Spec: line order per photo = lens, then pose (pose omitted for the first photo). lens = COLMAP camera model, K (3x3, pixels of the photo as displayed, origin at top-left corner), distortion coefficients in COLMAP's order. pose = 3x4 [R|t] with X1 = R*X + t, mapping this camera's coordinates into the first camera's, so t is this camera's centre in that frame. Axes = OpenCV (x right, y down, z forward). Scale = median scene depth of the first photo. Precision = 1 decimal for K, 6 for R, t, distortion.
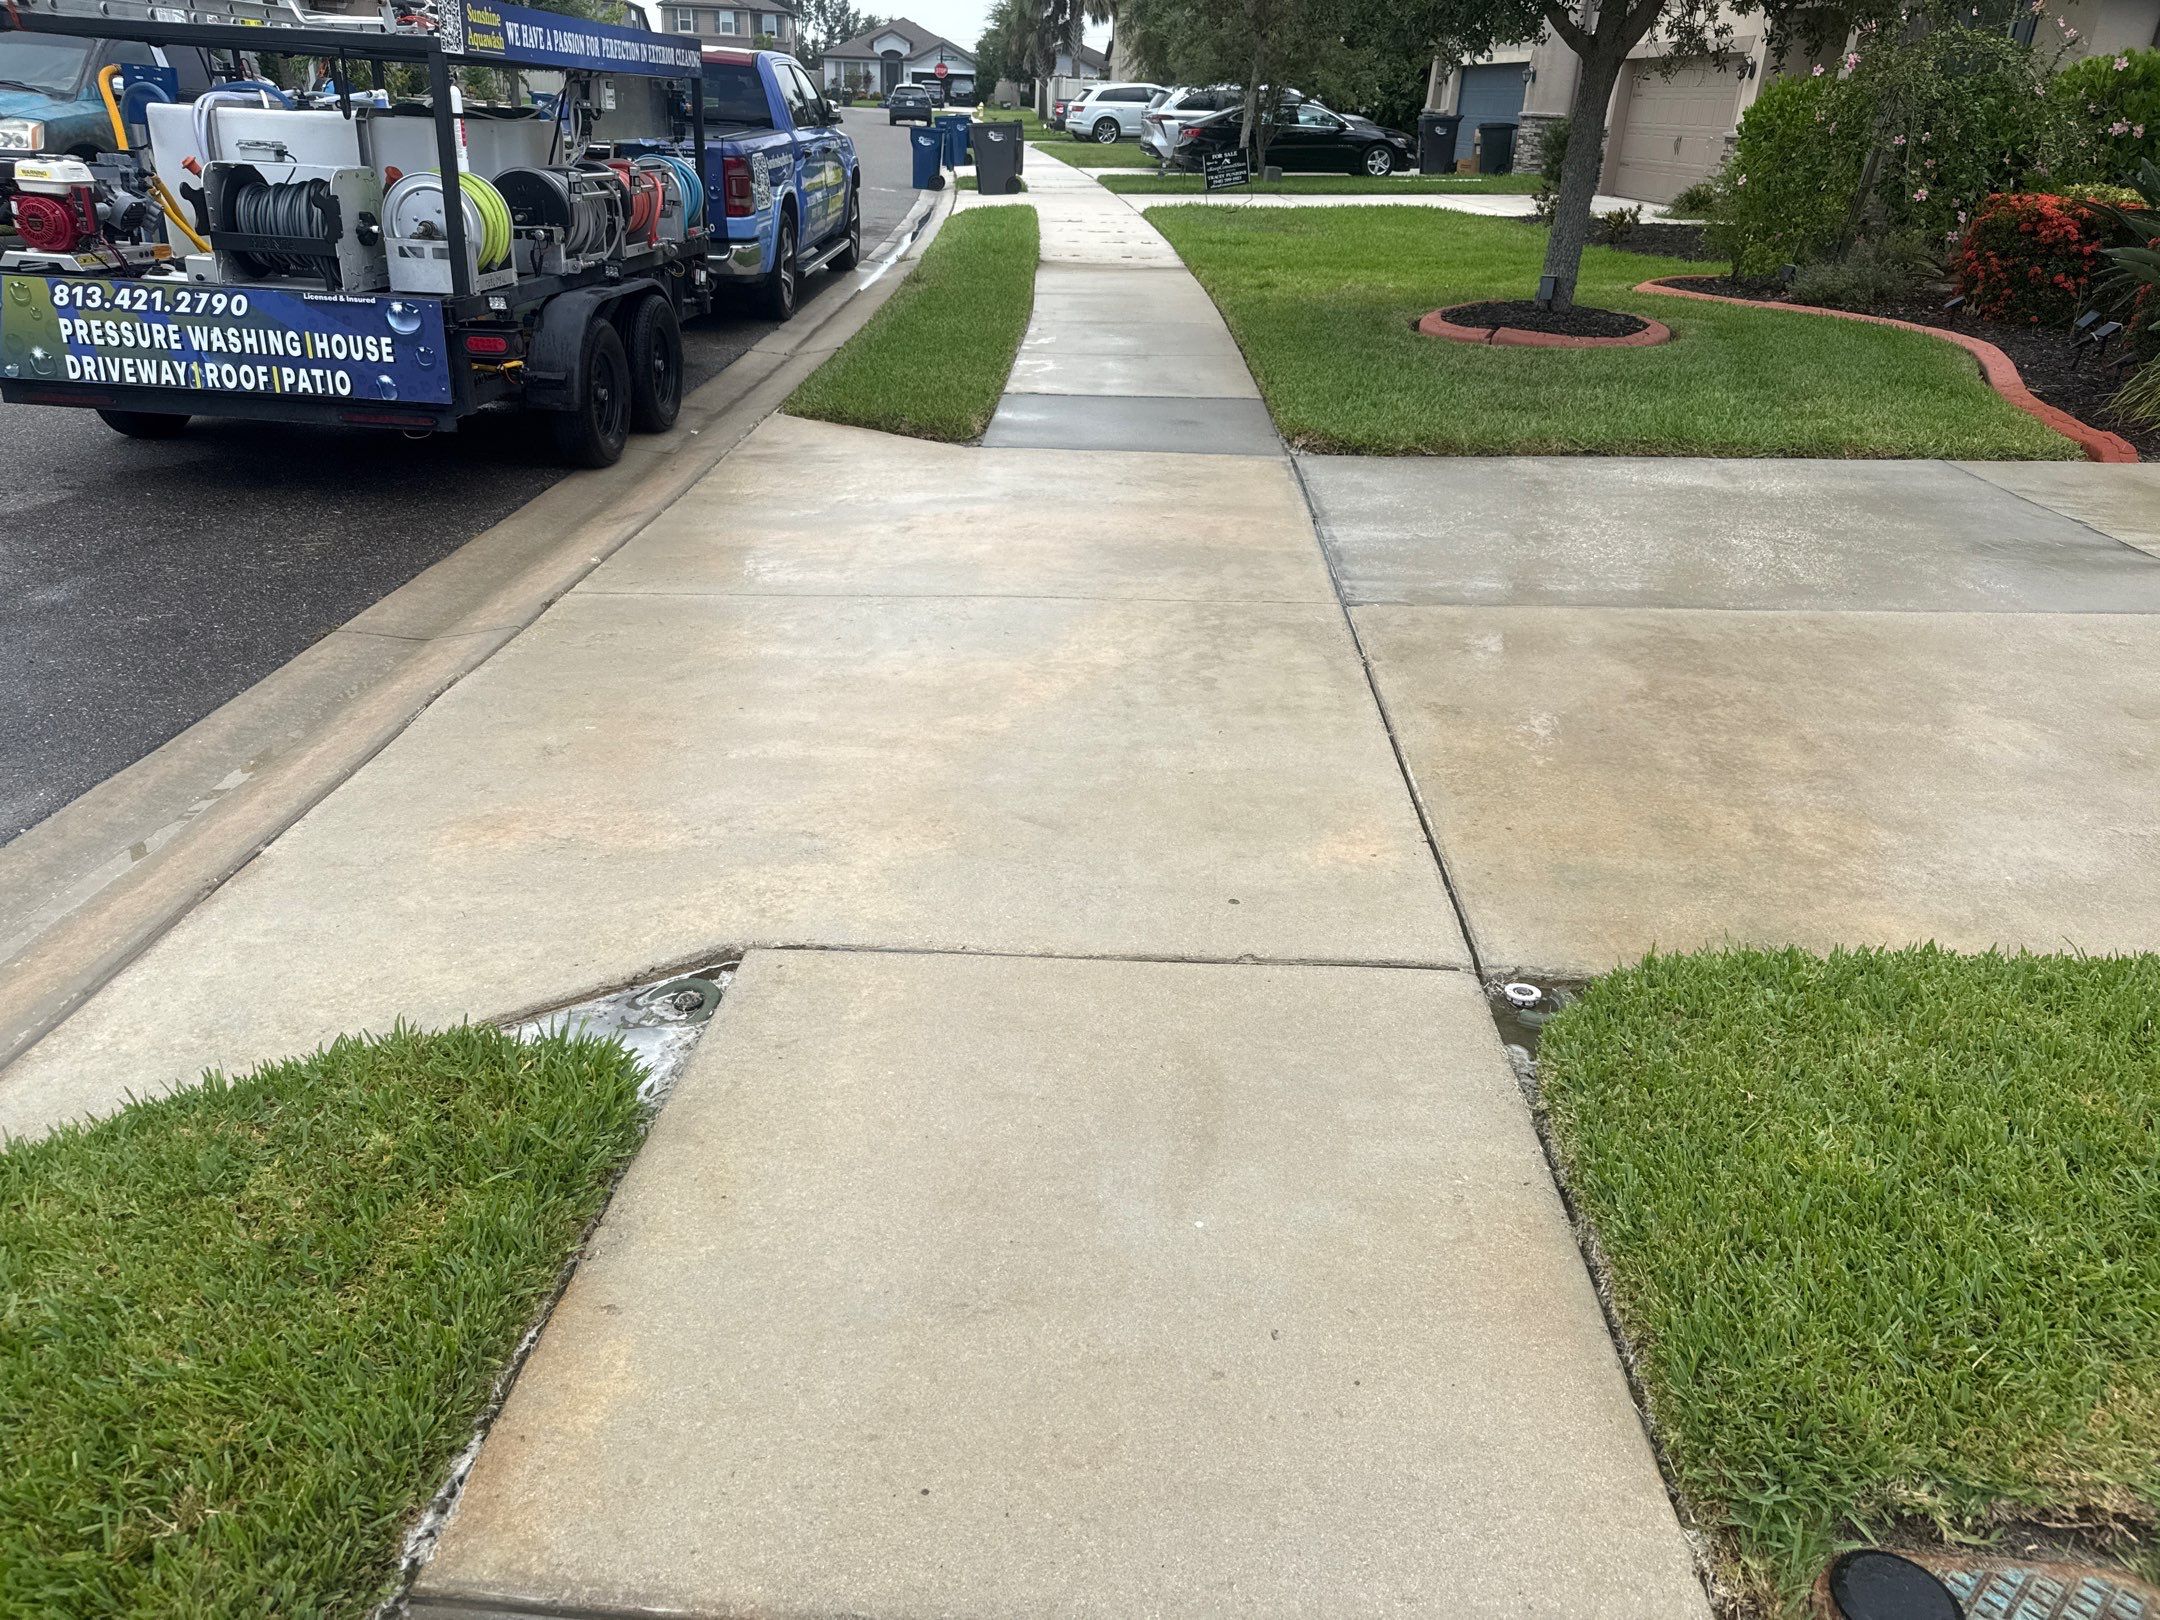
lens RADIAL K [[1506.2, 0, 1080.0], [0, 1506.2, 810.0], [0, 0, 1]] dist [0.109948, -0.109791]
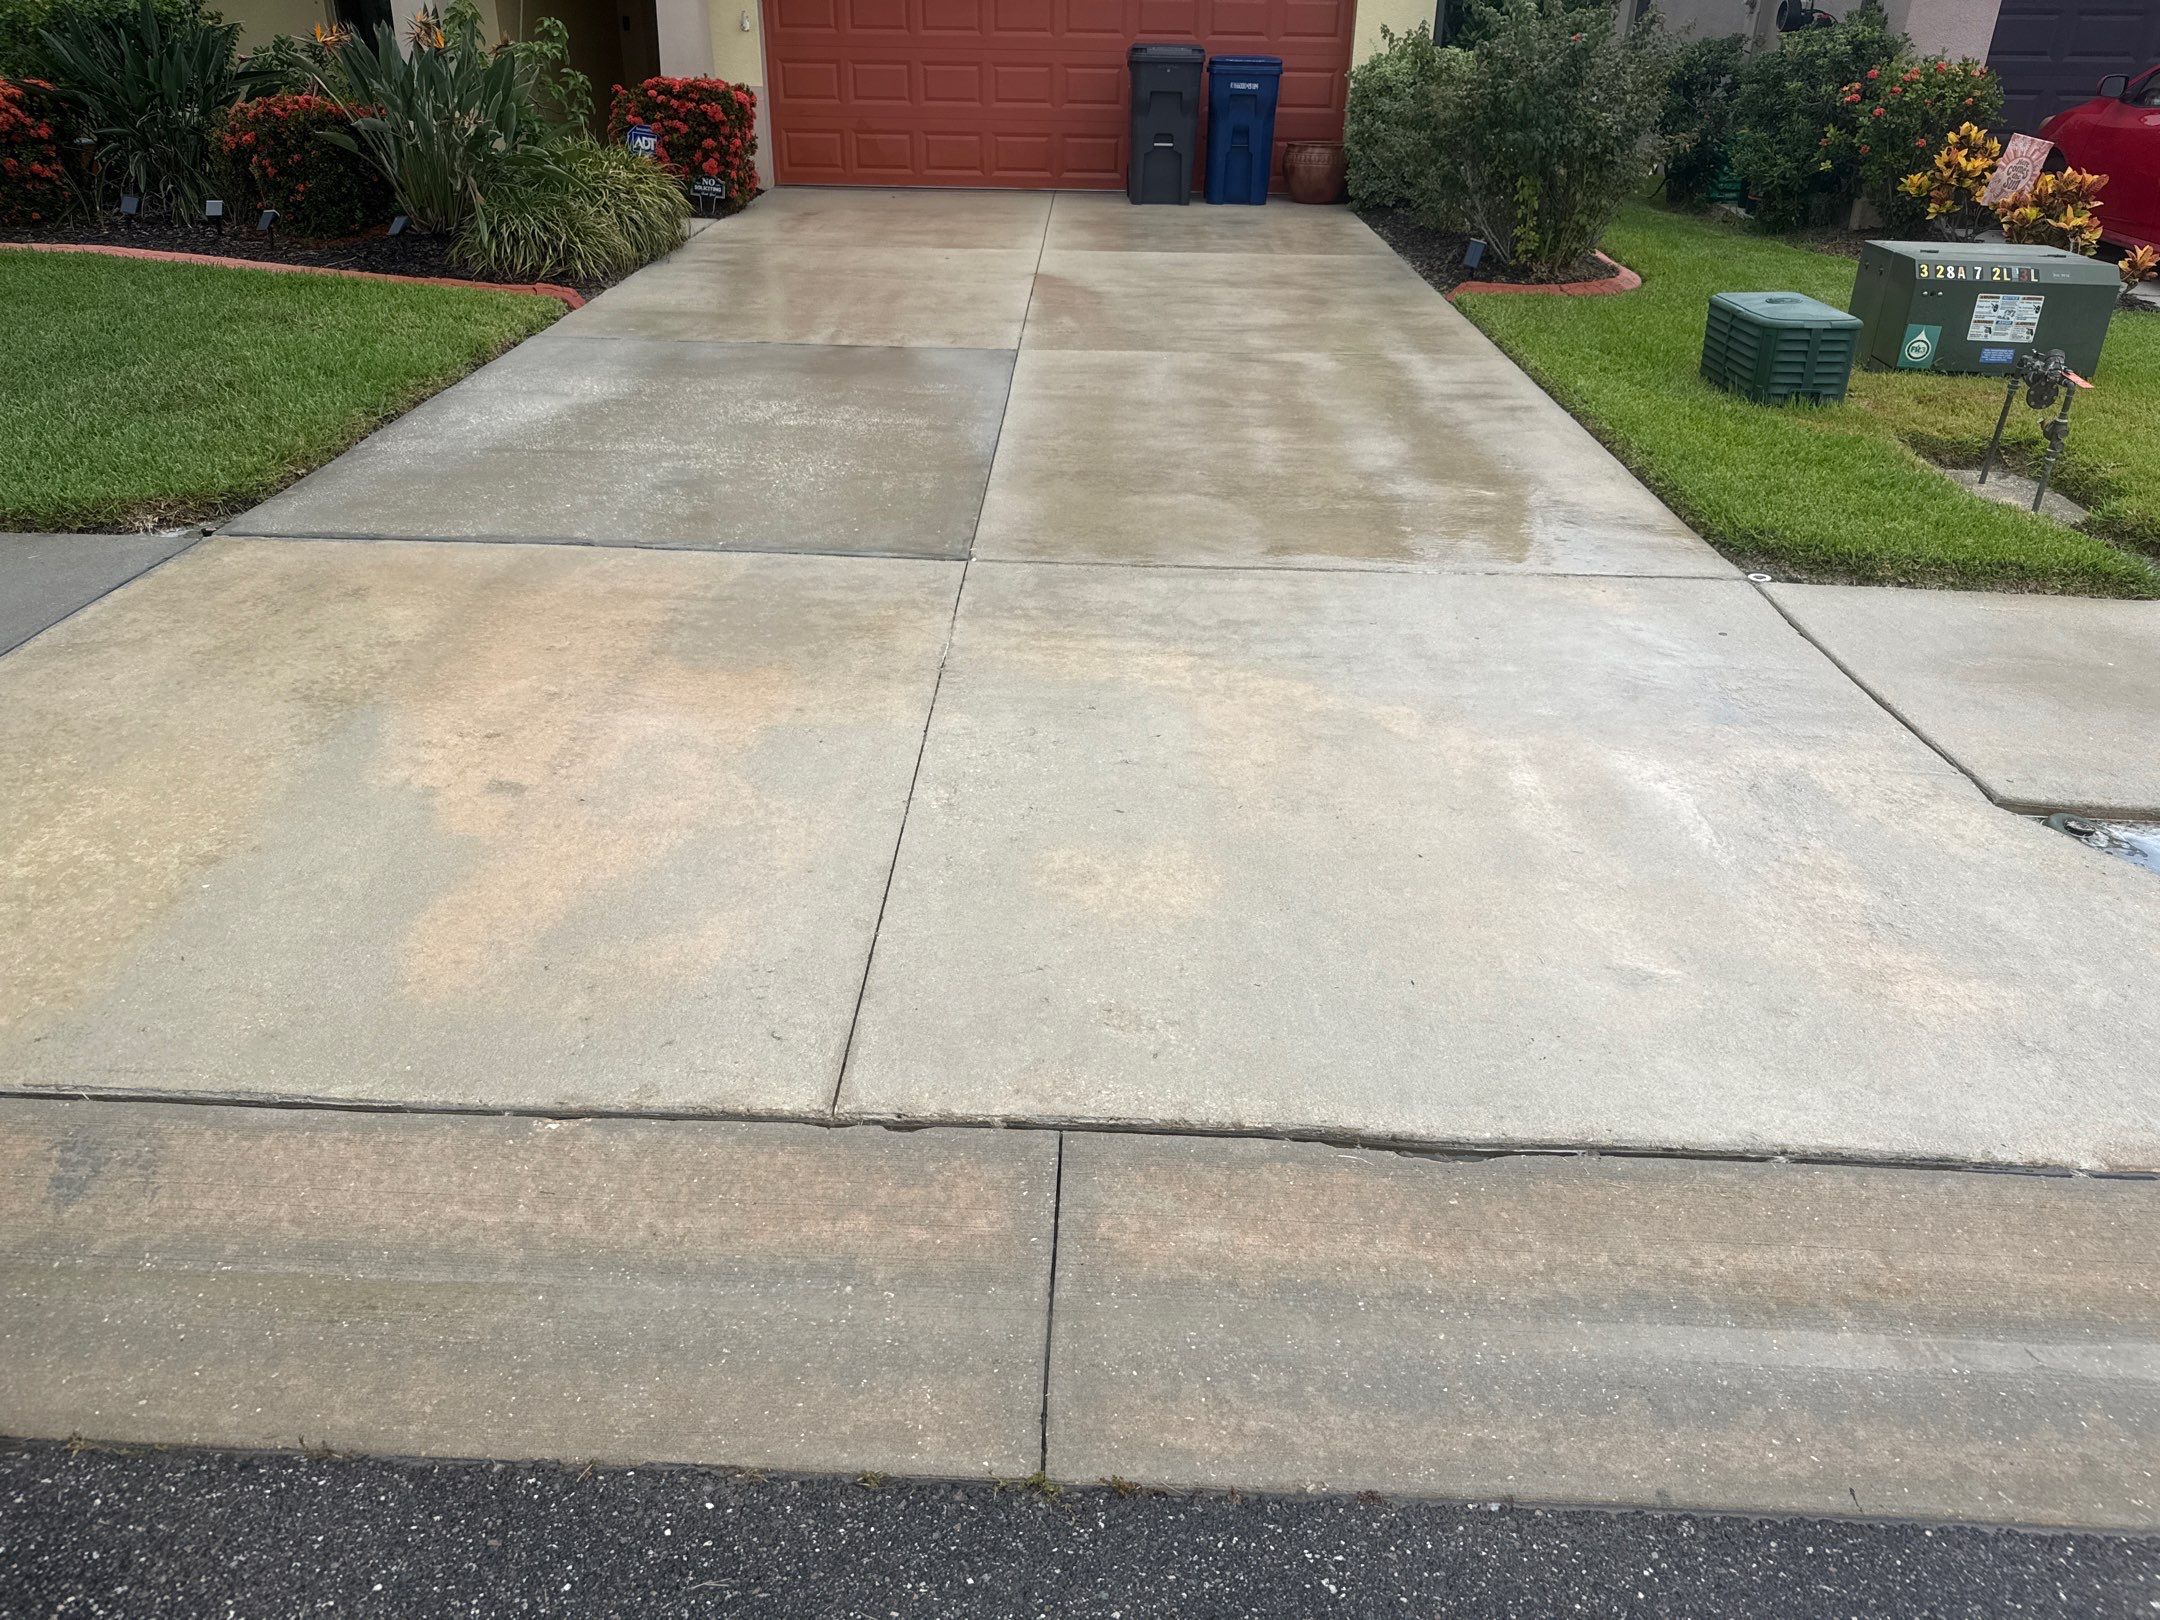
lens RADIAL K [[1506.2, 0, 1080.0], [0, 1506.2, 810.0], [0, 0, 1]] dist [0.109948, -0.109791]
pose [[-0.005809, -0.477474, 0.878627, -0.811647], [0.410140, 0.800201, 0.437566, -0.448998], [-0.912004, 0.362902, 0.191183, 0.950606]]
